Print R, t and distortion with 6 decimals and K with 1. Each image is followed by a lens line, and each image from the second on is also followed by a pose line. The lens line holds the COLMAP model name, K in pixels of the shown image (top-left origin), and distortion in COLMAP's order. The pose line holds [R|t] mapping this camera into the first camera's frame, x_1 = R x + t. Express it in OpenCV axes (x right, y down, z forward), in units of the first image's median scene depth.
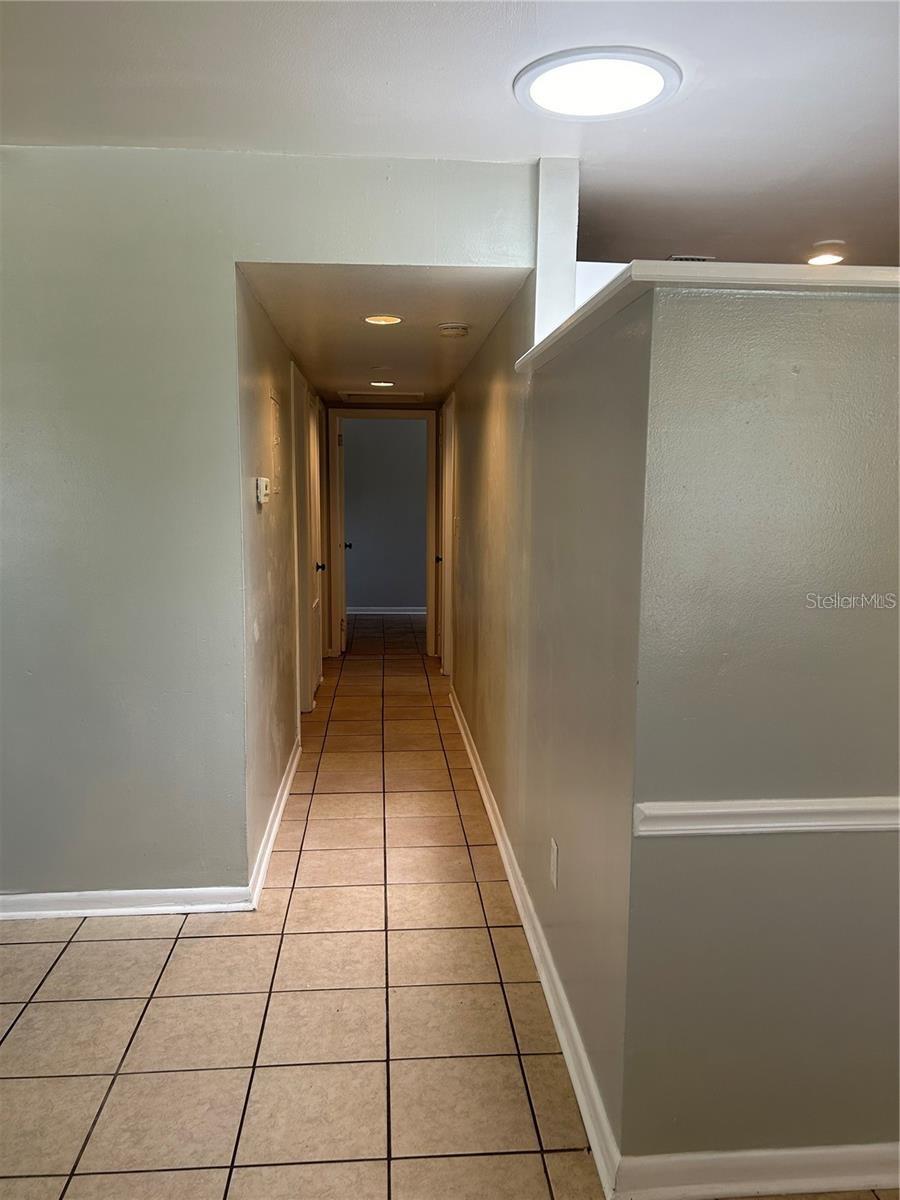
lens RADIAL K [[908.1, 0, 453.2], [0, 908.1, 597.2], [0, 0, 1]] dist [0.046778, -0.055291]
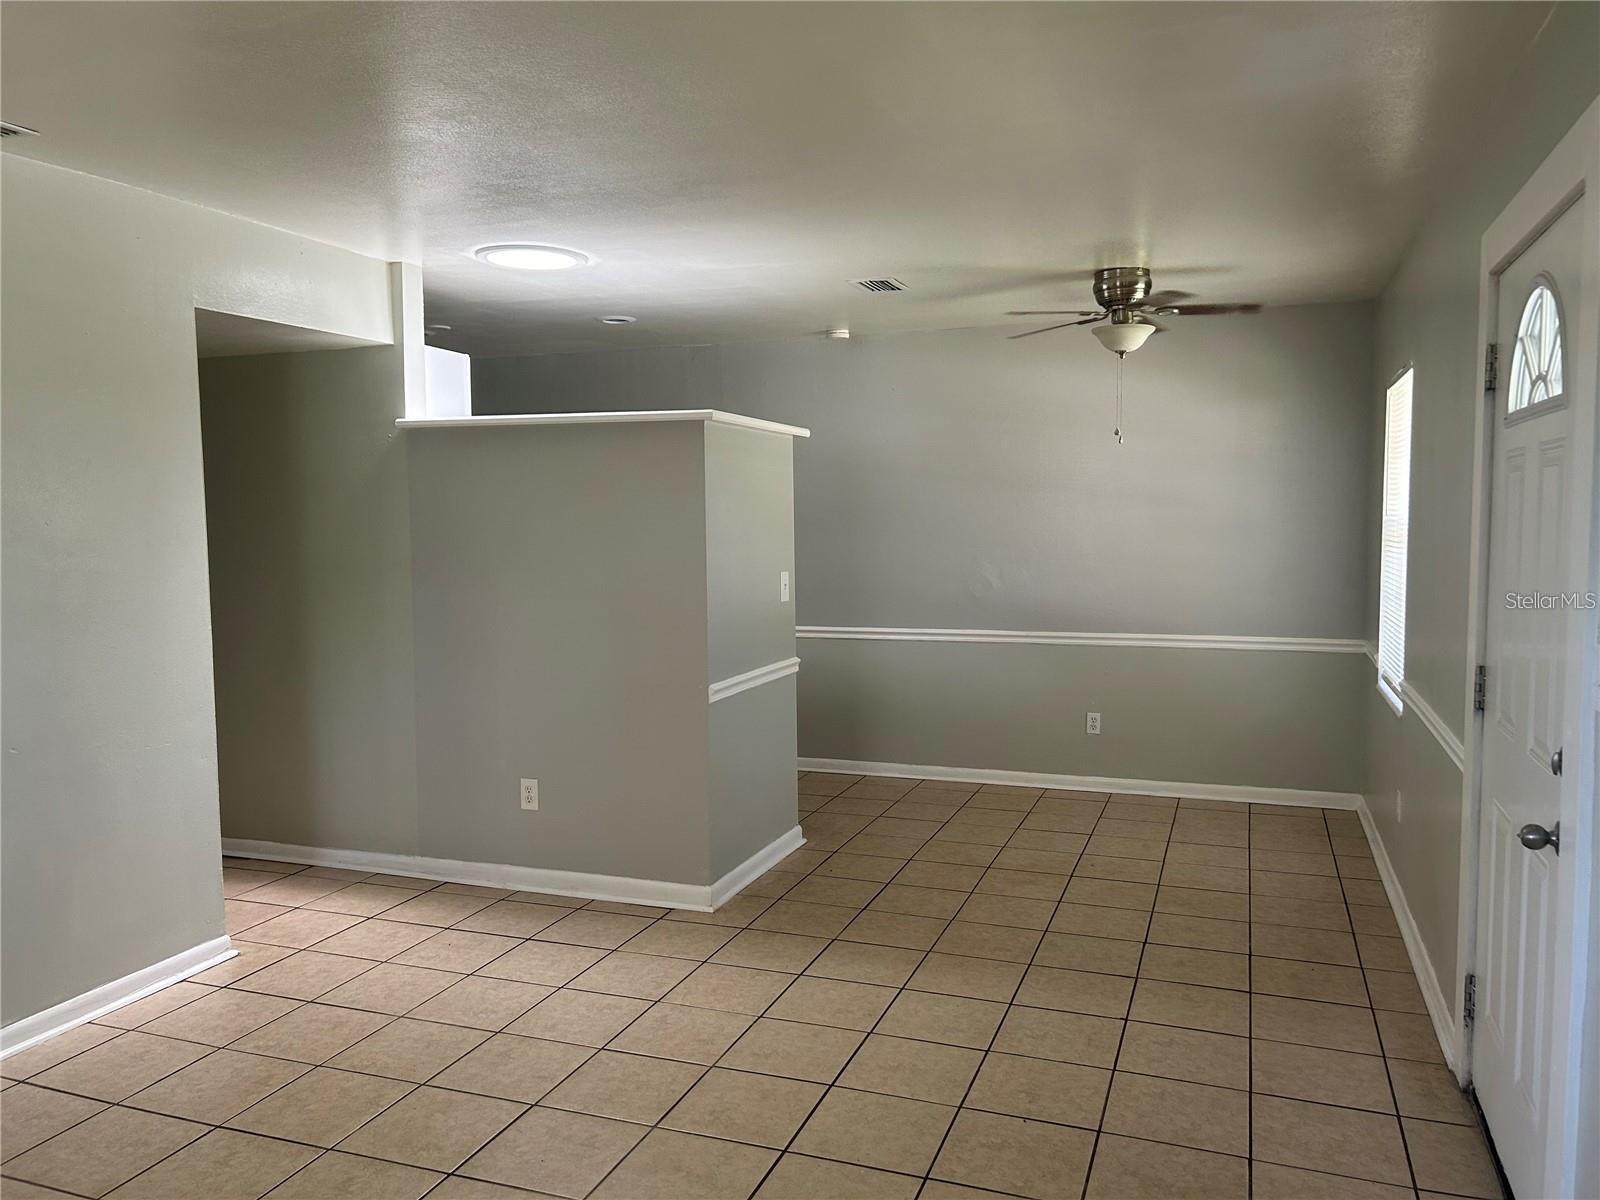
lens RADIAL K [[1210.8, 0, 801.0], [0, 1210.8, 601.3], [0, 0, 1]] dist [0.046778, -0.055291]
pose [[0.418520, -0.078059, 0.904847, -1.273708], [0.125225, 0.991743, 0.027635, 0.005156], [-0.899533, 0.101744, 0.424839, -0.161344]]
